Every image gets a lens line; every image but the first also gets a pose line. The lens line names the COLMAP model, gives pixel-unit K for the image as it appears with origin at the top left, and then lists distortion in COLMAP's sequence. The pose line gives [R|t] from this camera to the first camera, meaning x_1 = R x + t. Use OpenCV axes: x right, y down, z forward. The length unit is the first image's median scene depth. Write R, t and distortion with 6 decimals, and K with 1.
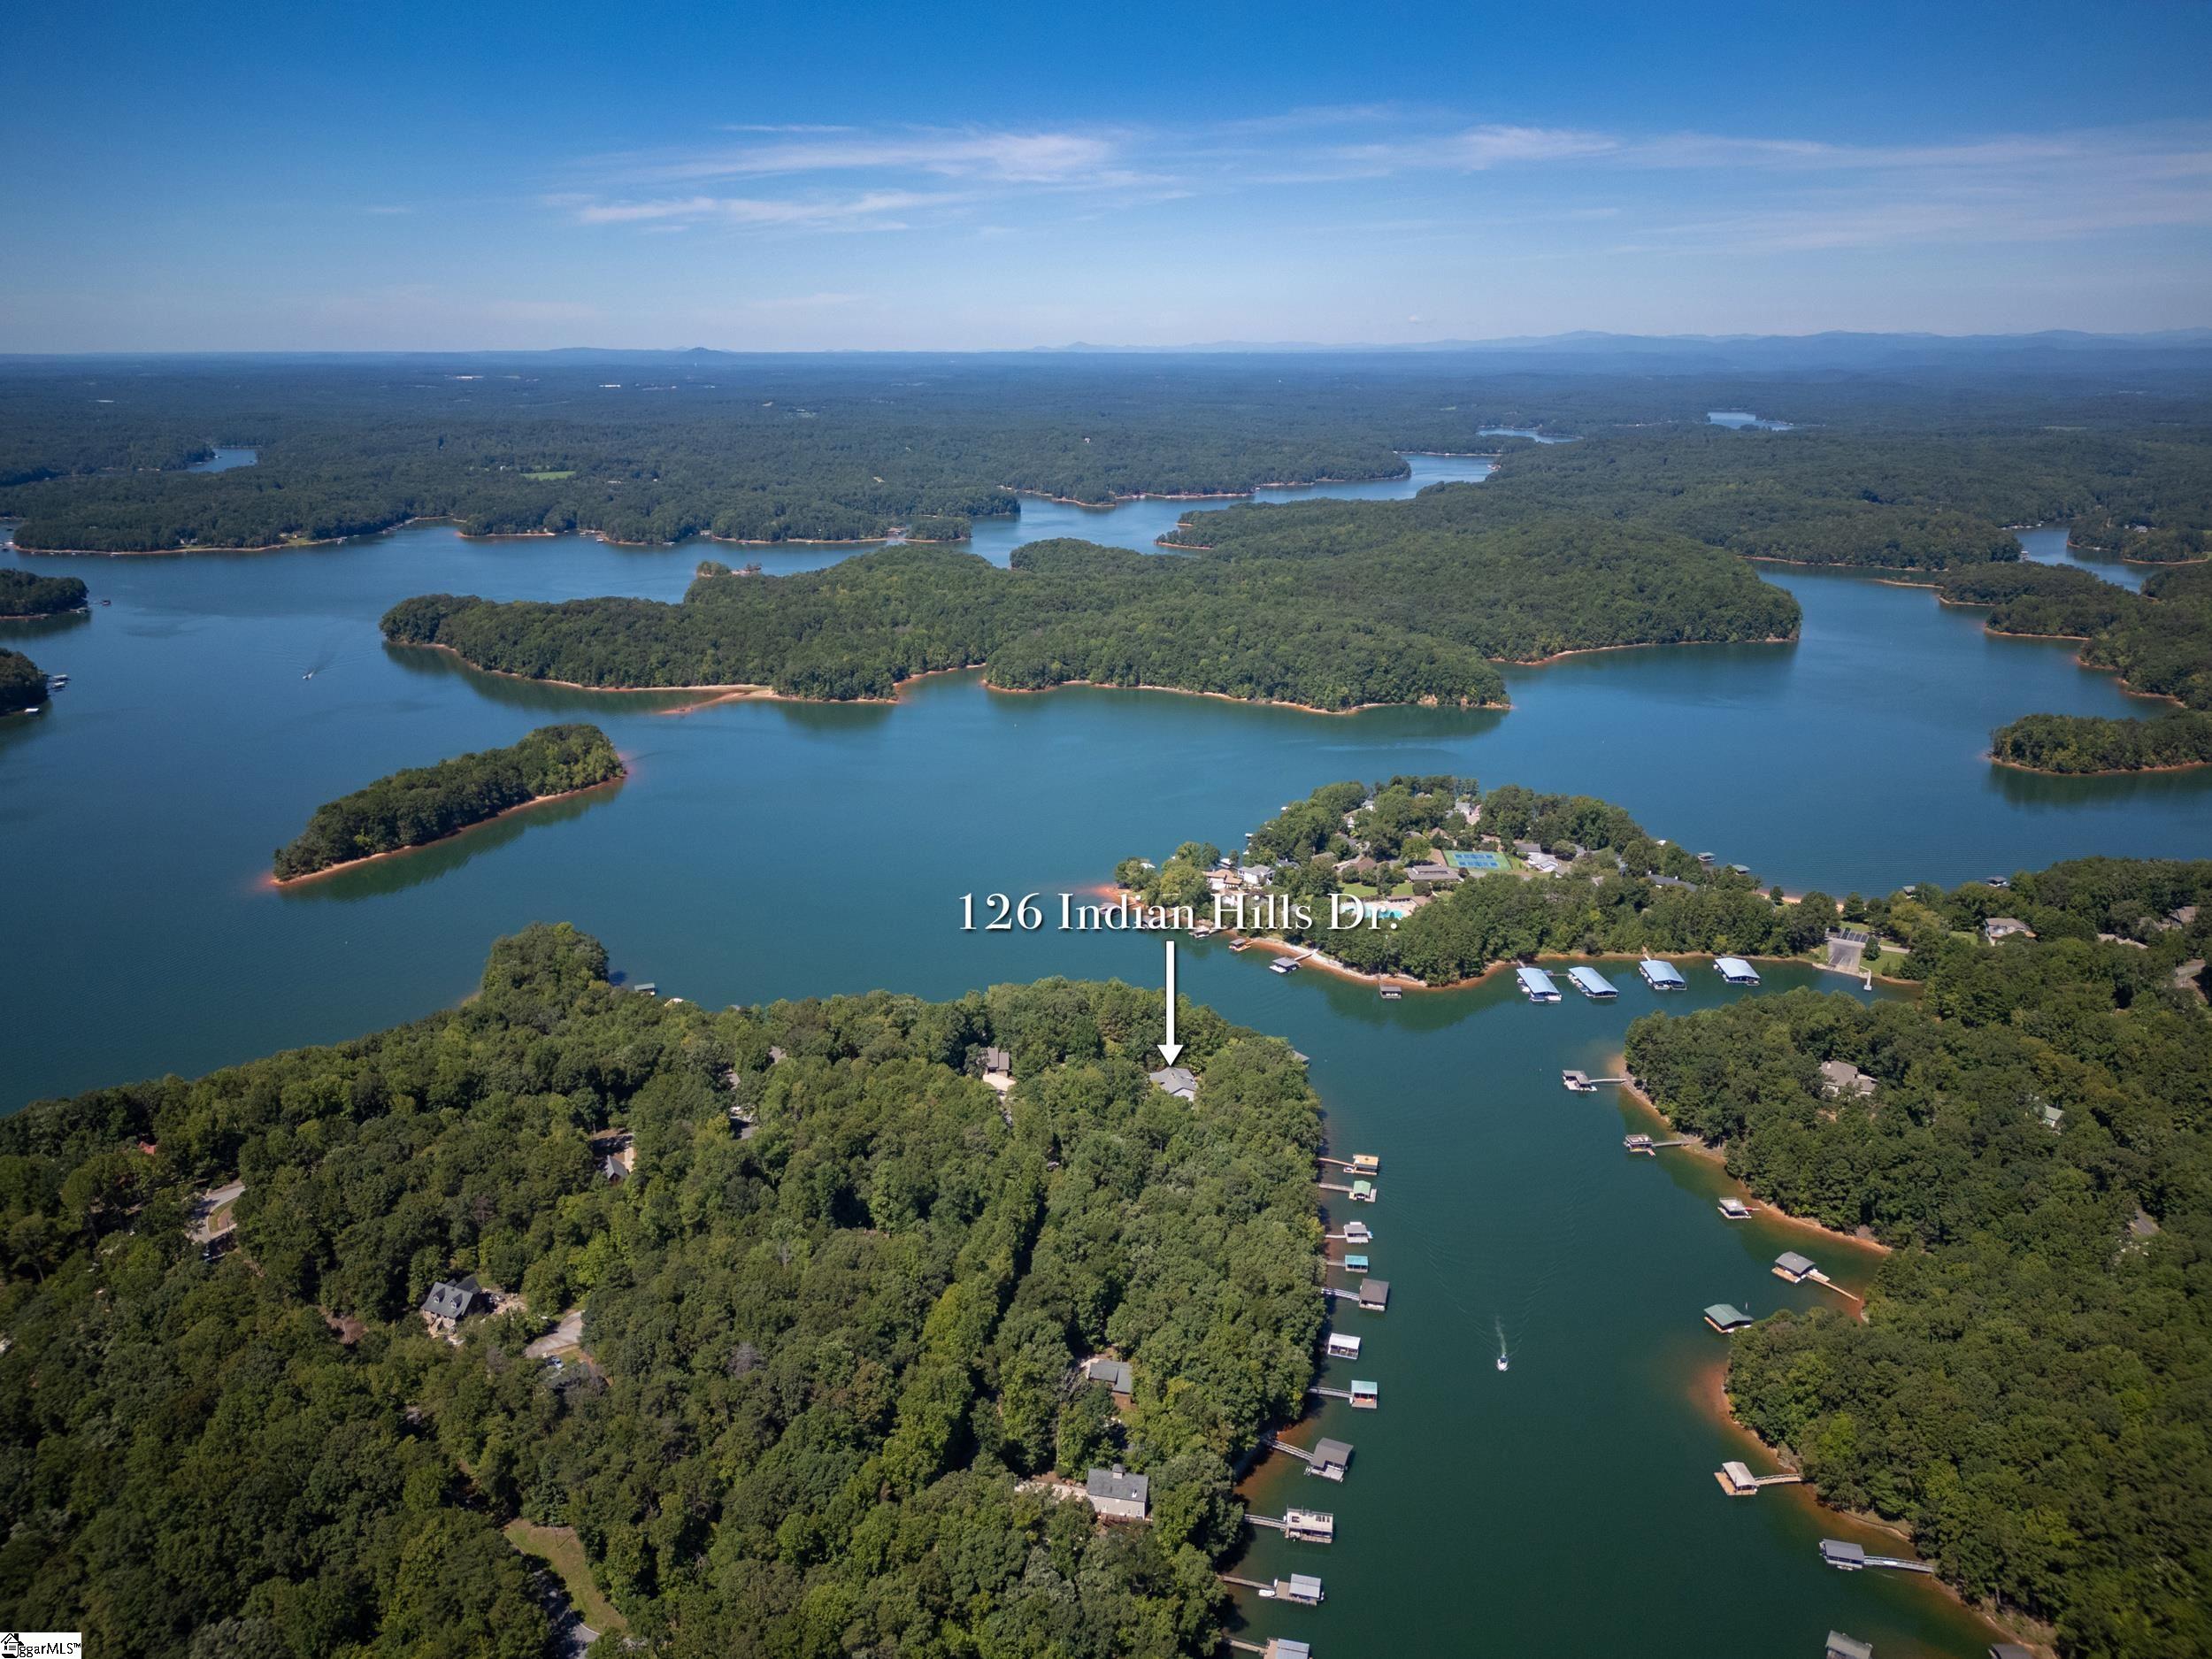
lens RADIAL K [[1543.0, 0, 1107.5], [0, 1543.0, 833.9], [0, 0, 1]] dist [0.068500, -0.095902]
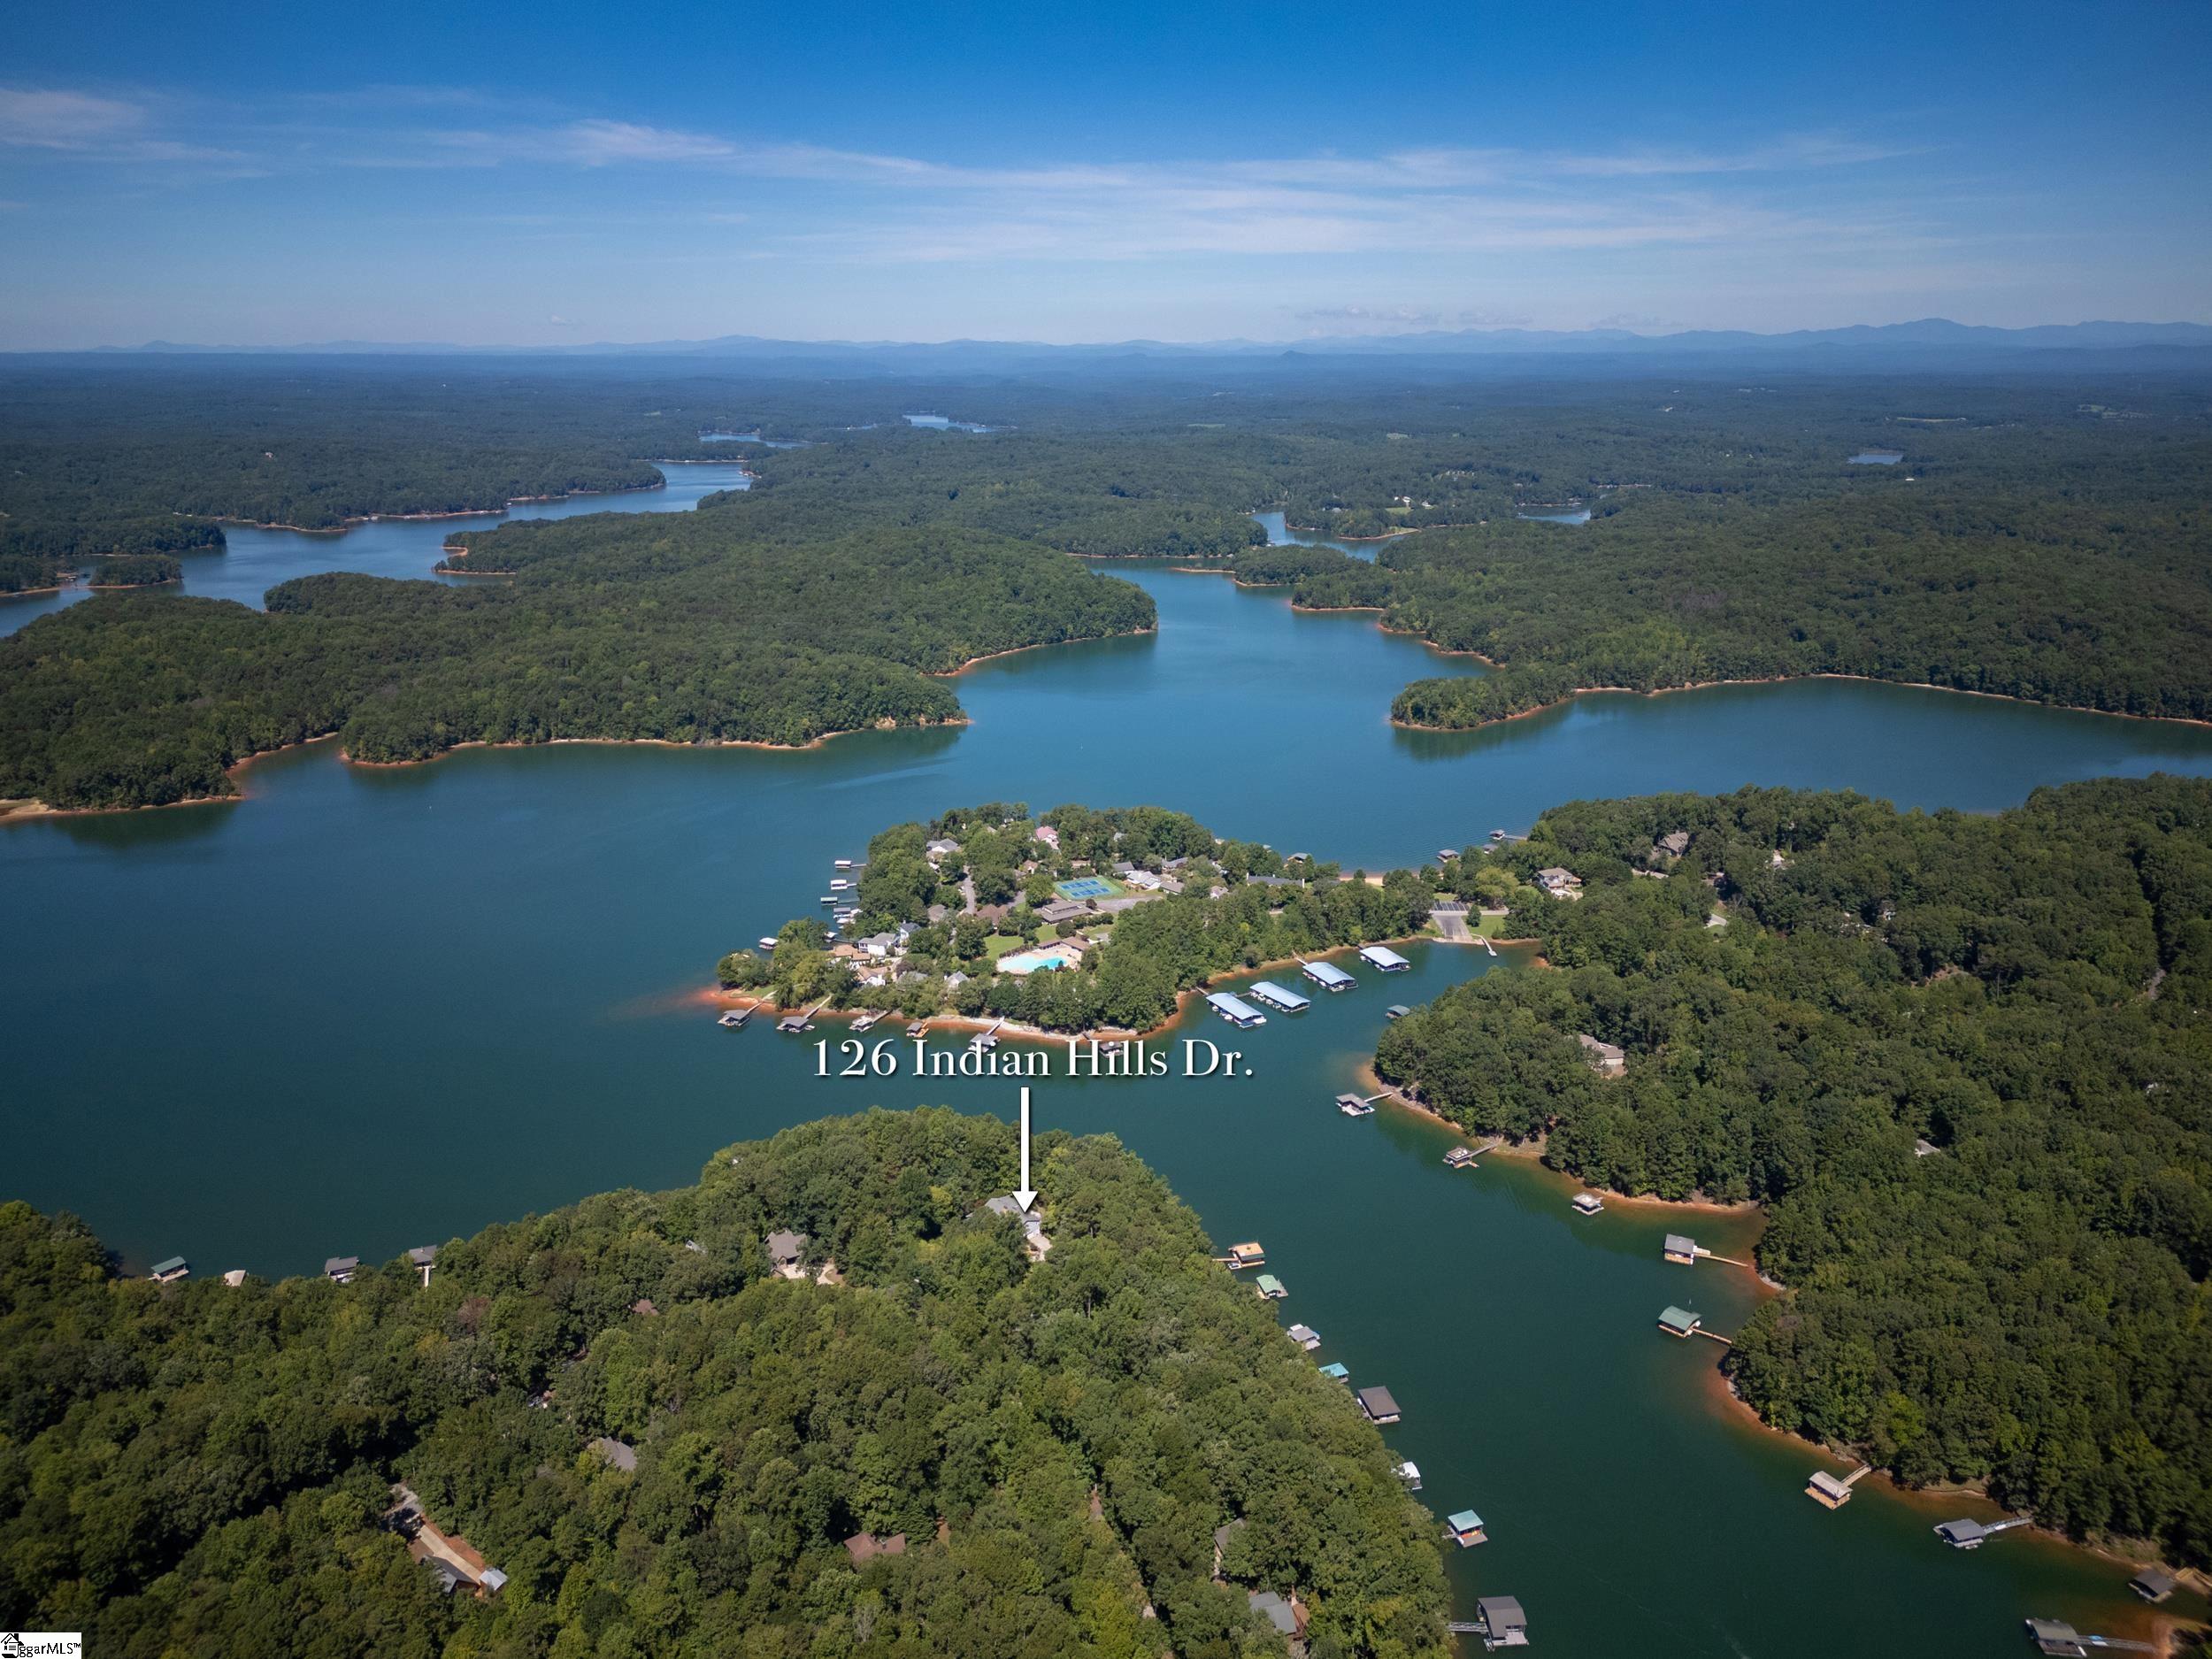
lens RADIAL K [[1559.0, 0, 1096.0], [0, 1559.0, 828.9], [0, 0, 1]] dist [0.088833, -0.094068]
pose [[0.875832, -0.138709, 0.462253, -0.131021], [0.142817, 0.989400, 0.026294, -0.029461], [-0.461000, 0.042988, 0.886358, 0.098675]]
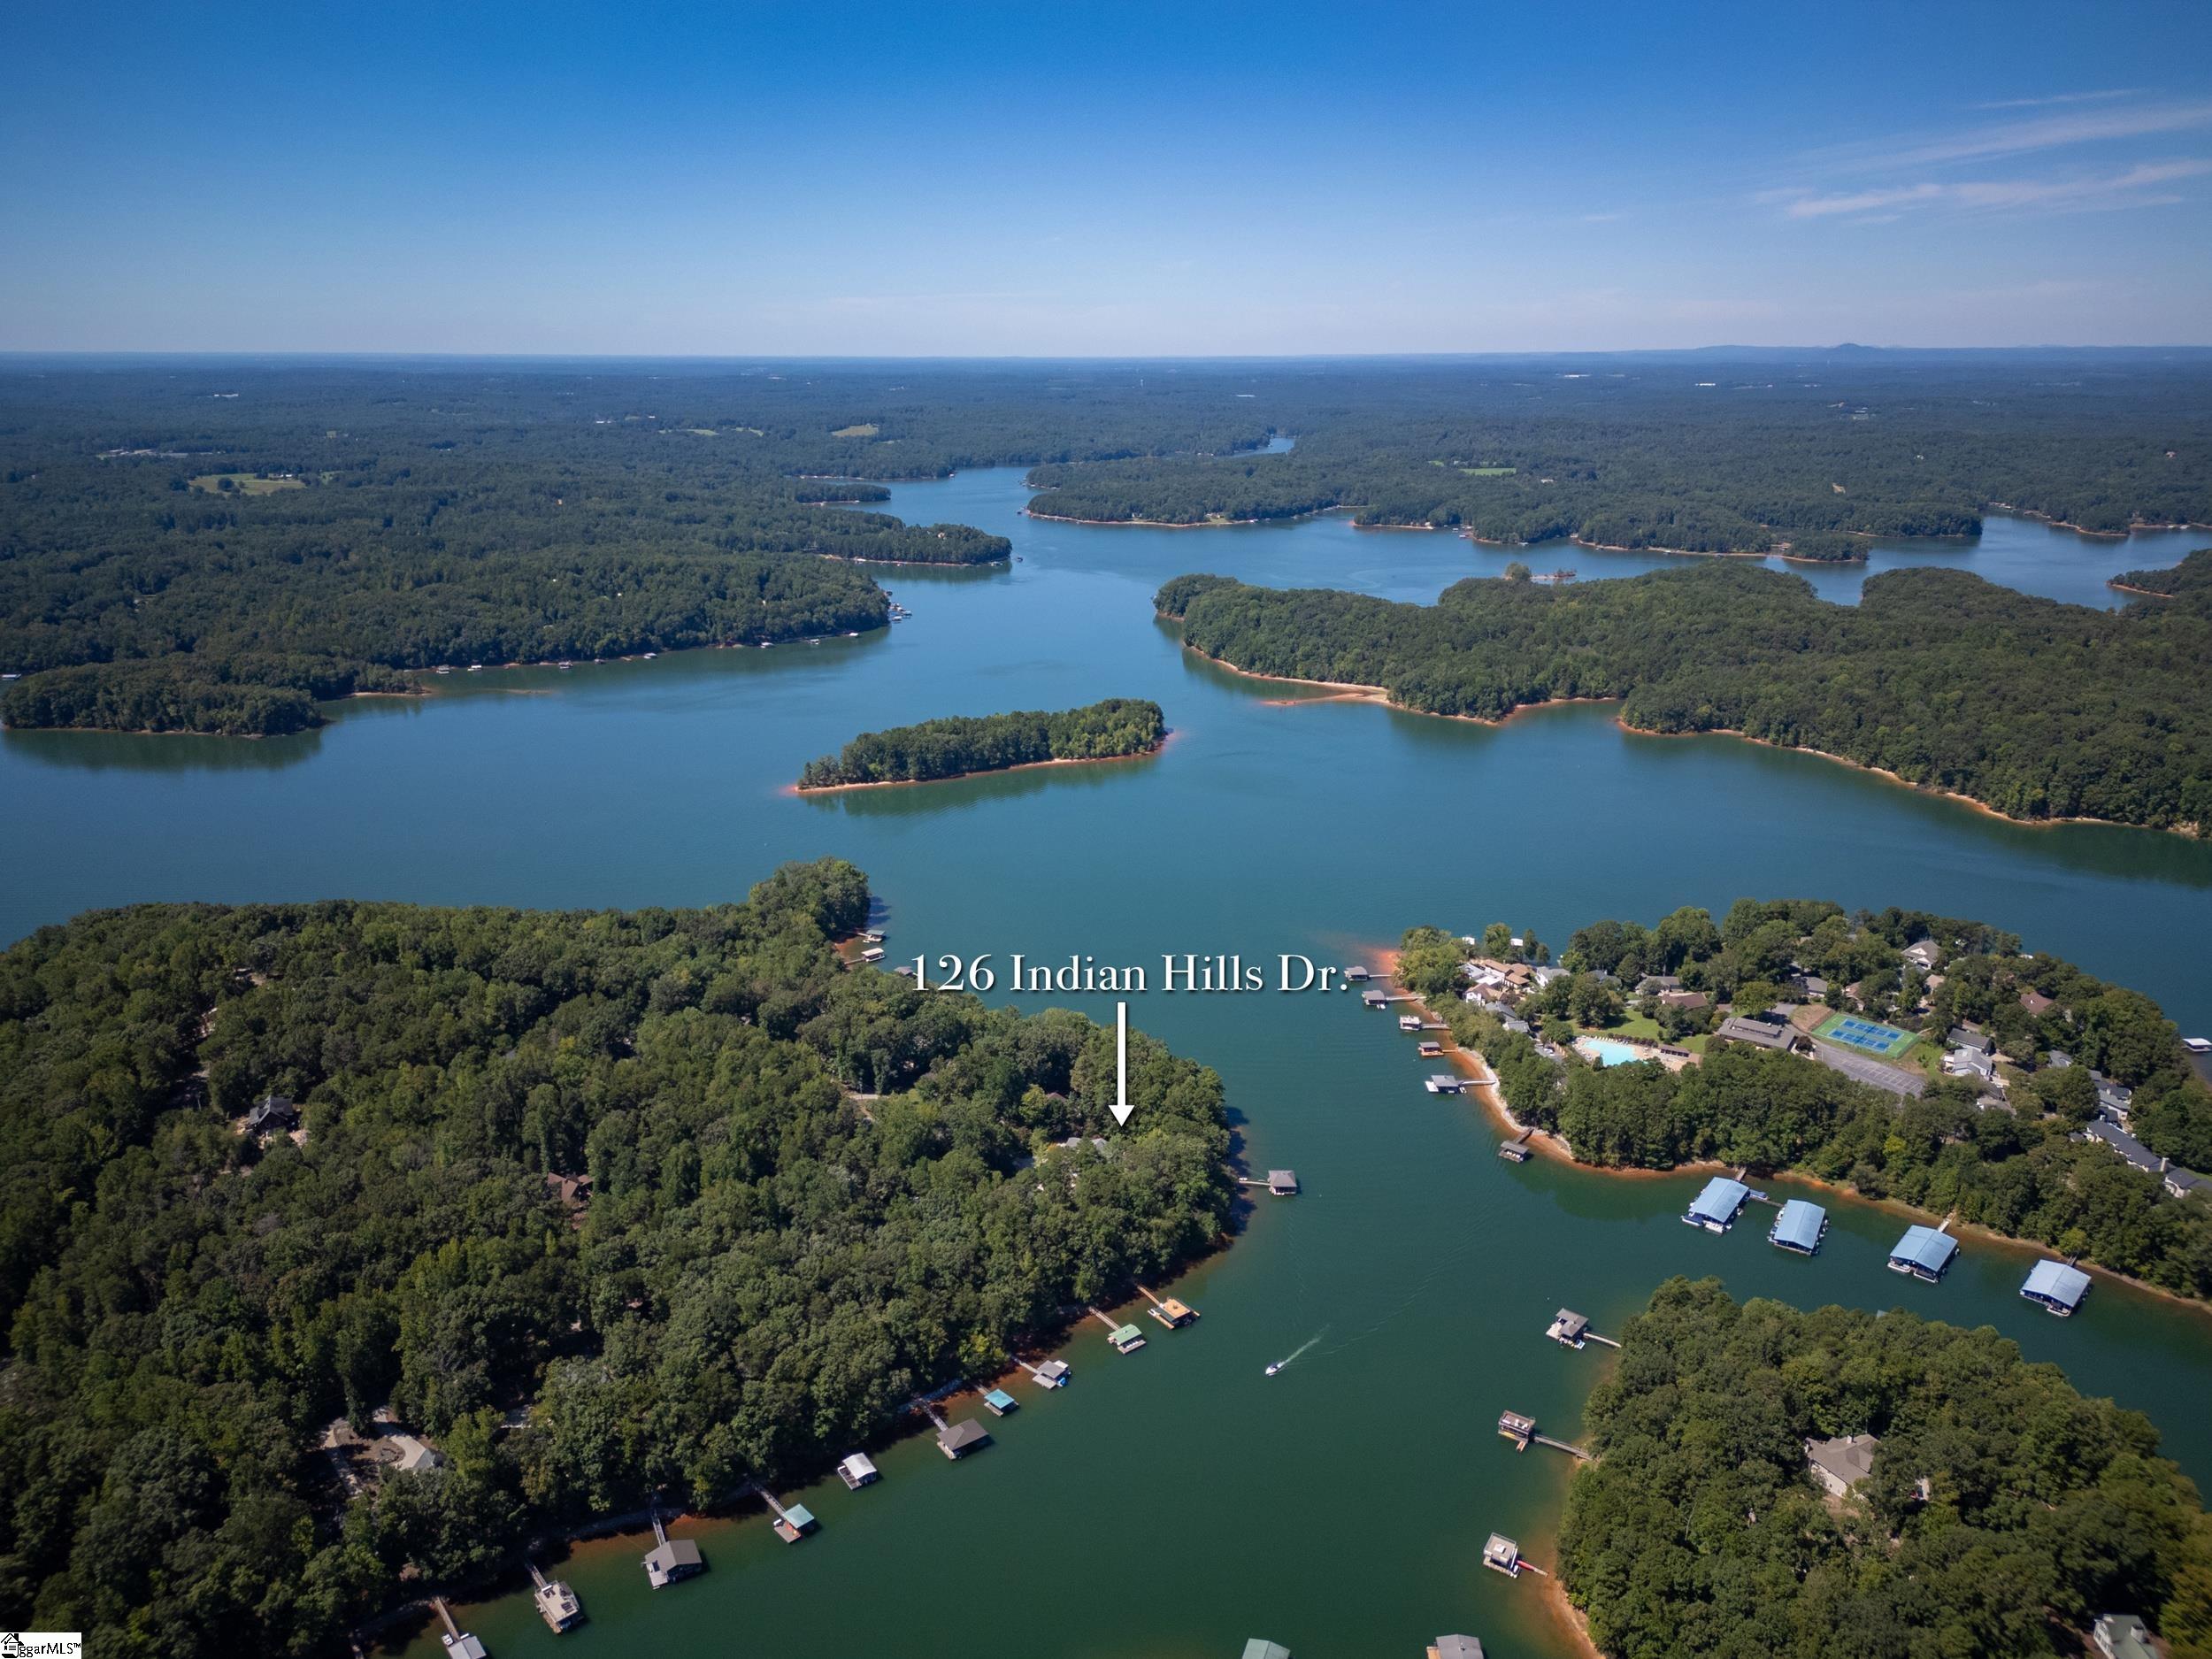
lens RADIAL K [[1543.0, 0, 1107.5], [0, 1543.0, 833.9], [0, 0, 1]] dist [0.068500, -0.095902]
pose [[0.767625, 0.185943, -0.613333, 0.268914], [-0.184925, 0.980546, 0.065824, -0.039495], [0.613641, 0.062893, 0.787077, 0.131379]]
